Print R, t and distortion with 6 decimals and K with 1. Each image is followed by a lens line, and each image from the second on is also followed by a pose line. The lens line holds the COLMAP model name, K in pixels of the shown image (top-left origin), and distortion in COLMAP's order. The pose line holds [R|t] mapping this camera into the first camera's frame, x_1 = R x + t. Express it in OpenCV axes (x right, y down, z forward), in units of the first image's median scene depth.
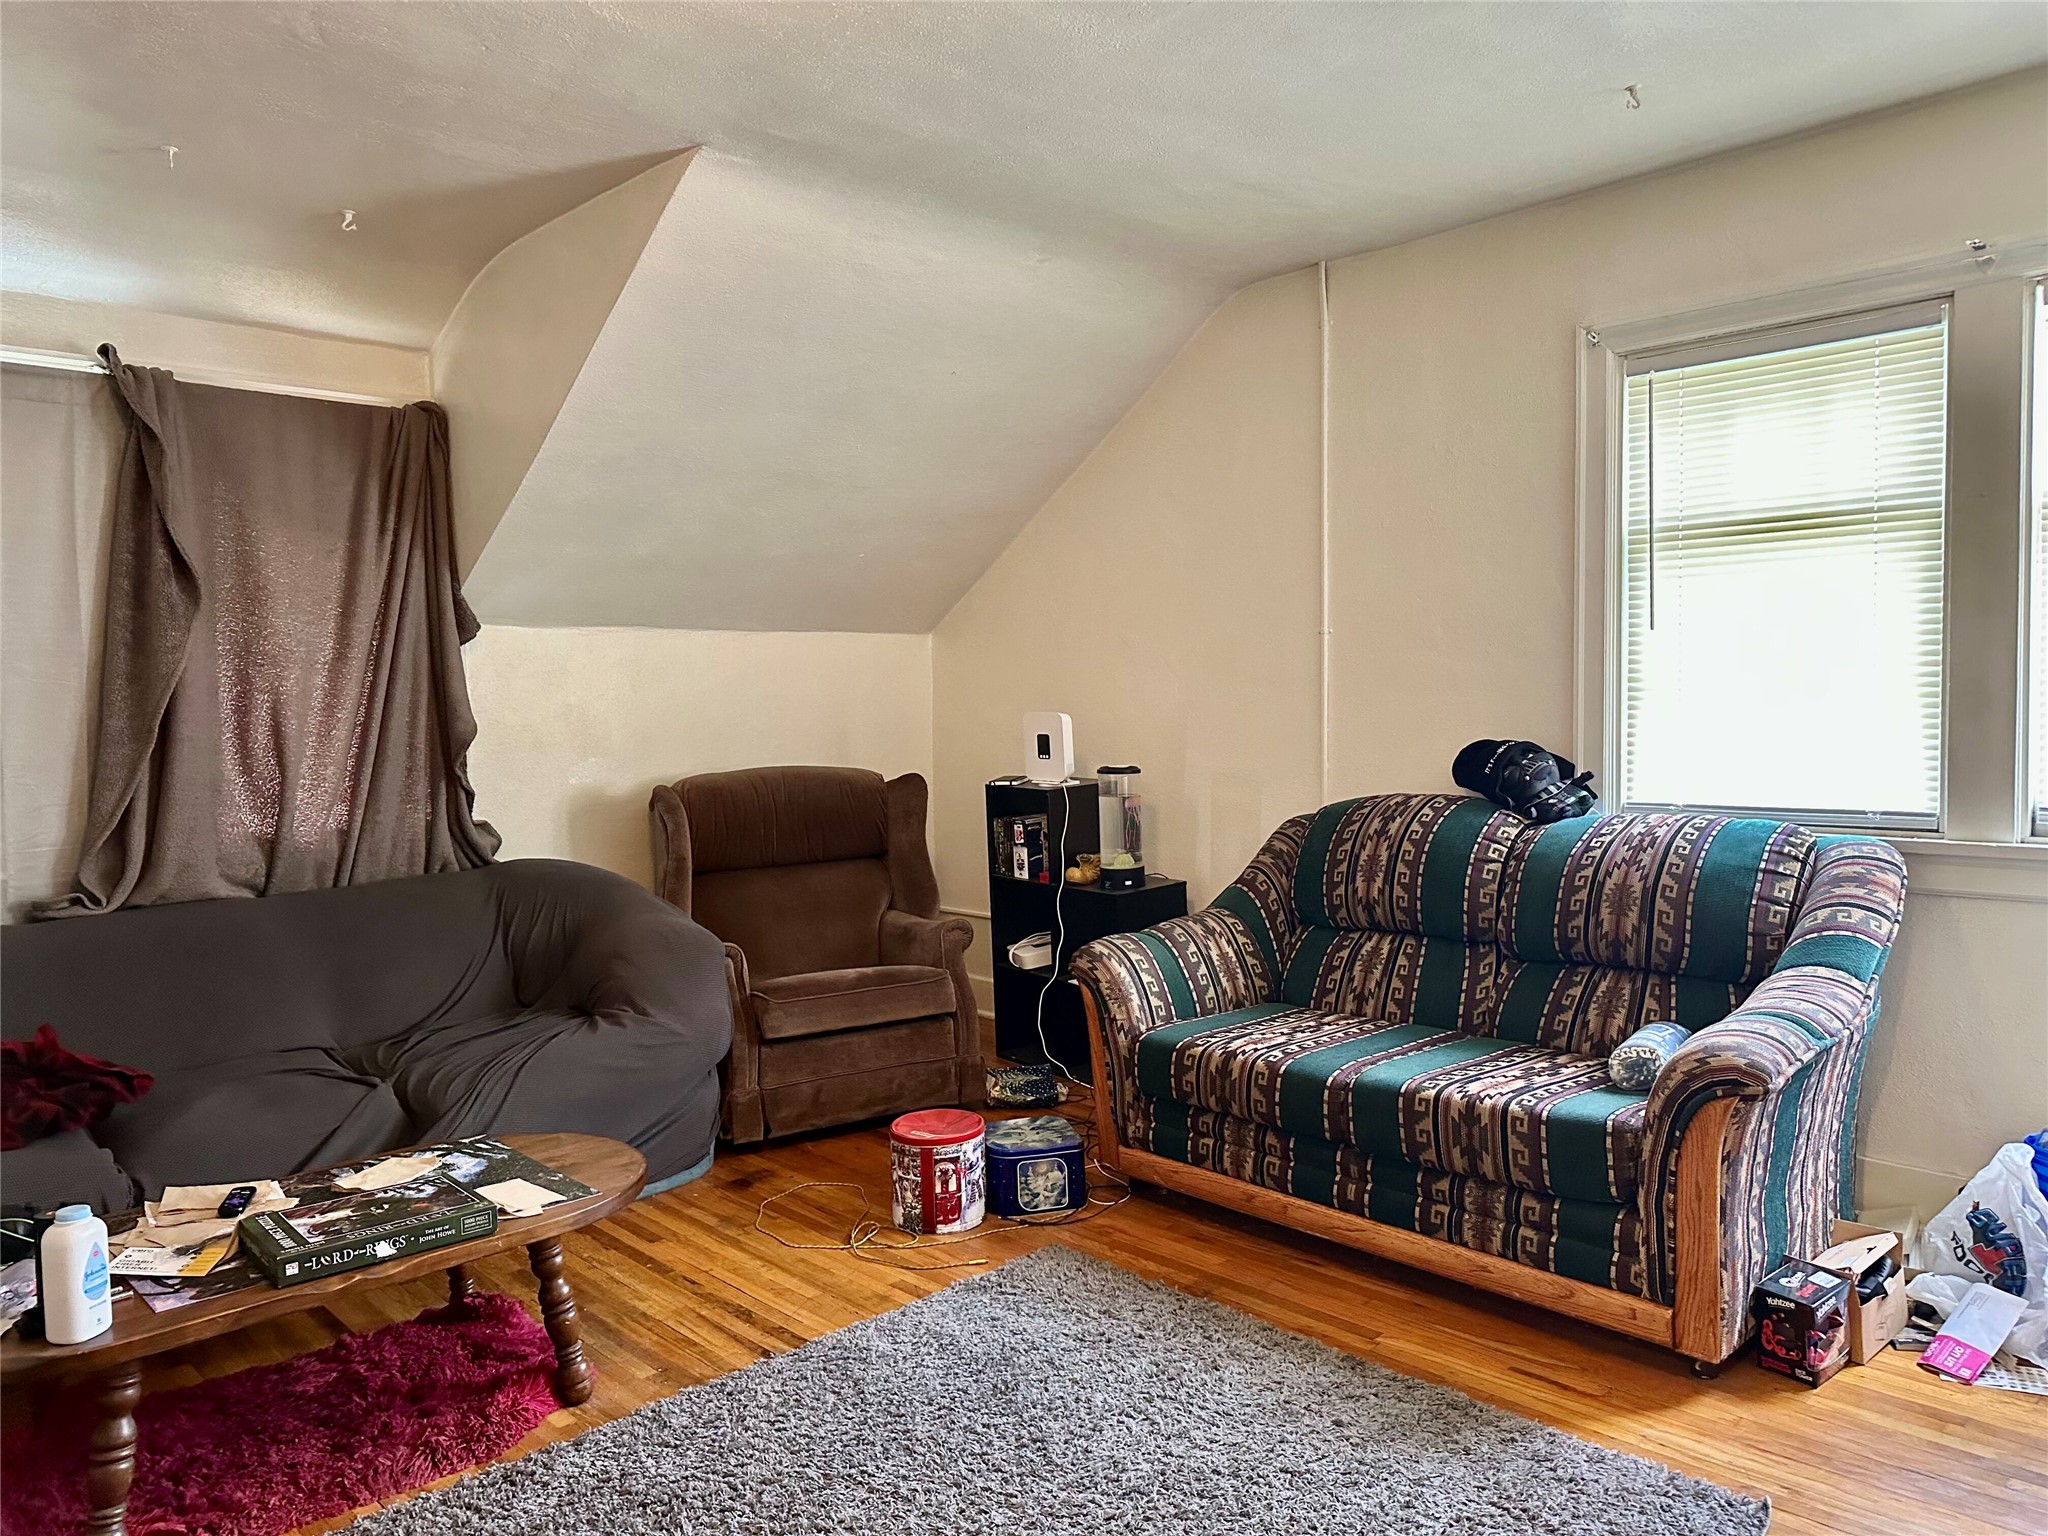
lens RADIAL K [[1469.6, 0, 1033.0], [0, 1469.6, 764.0], [0, 0, 1]] dist [0.091624, -0.087897]
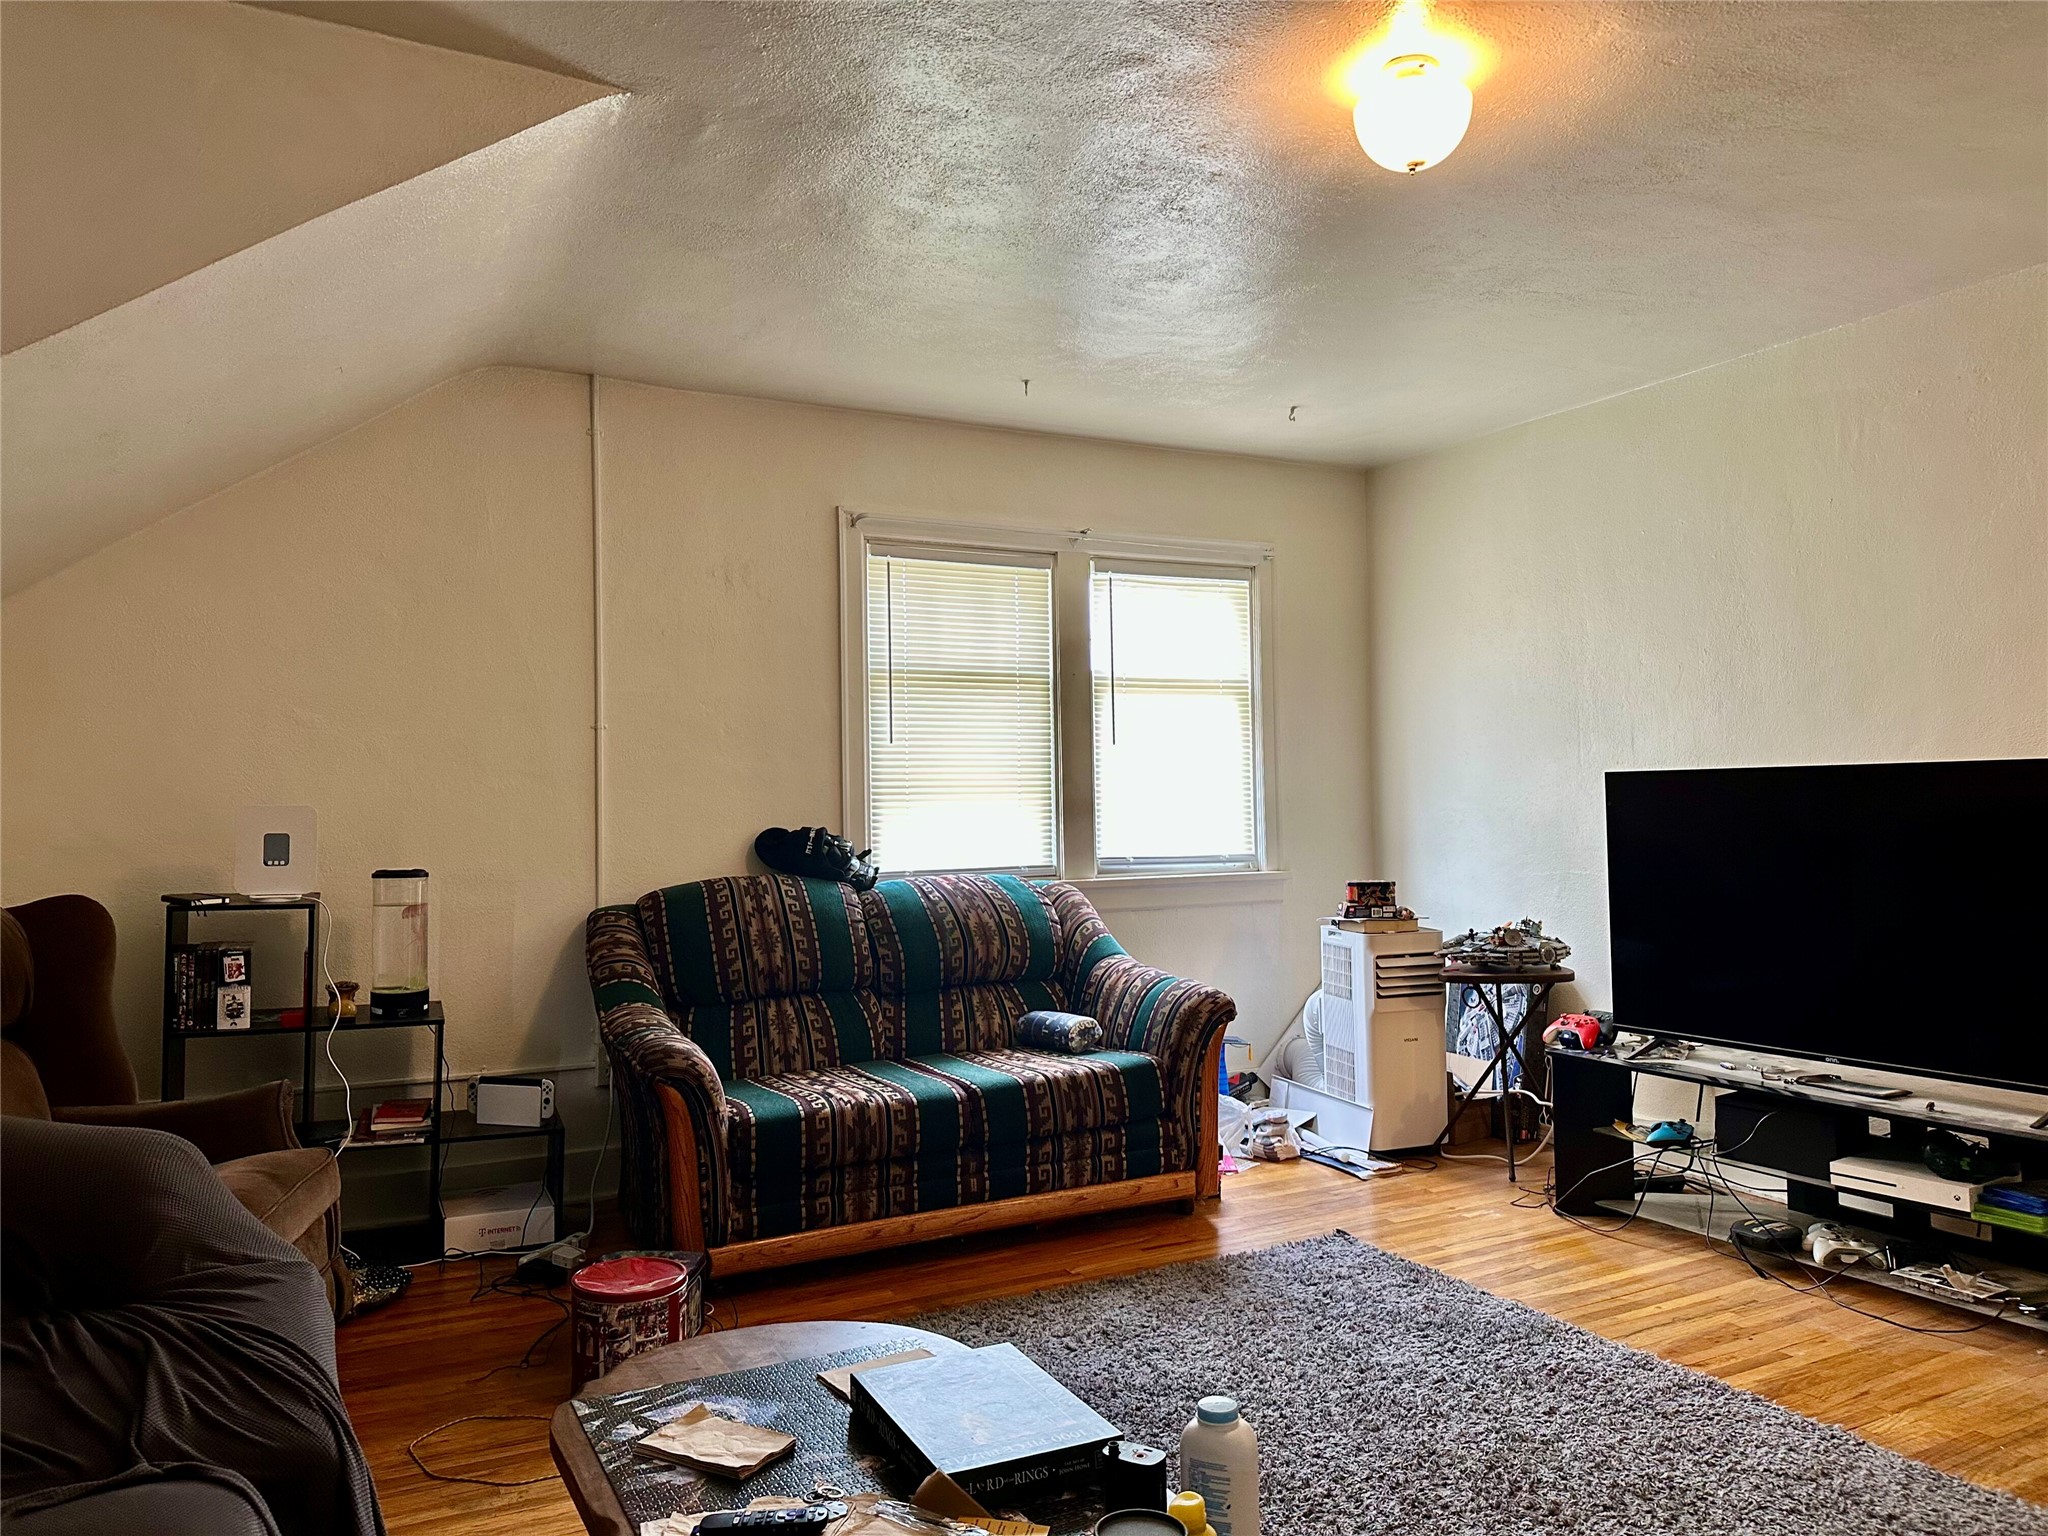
lens RADIAL K [[1469.6, 0, 1011.4], [0, 1469.6, 747.0], [0, 0, 1]] dist [0.091624, -0.087897]
pose [[0.278256, 0.053363, 0.959024, -0.853466], [0.056711, 0.995801, -0.071864, 0.016110], [-0.958831, 0.074384, 0.274061, 0.538571]]
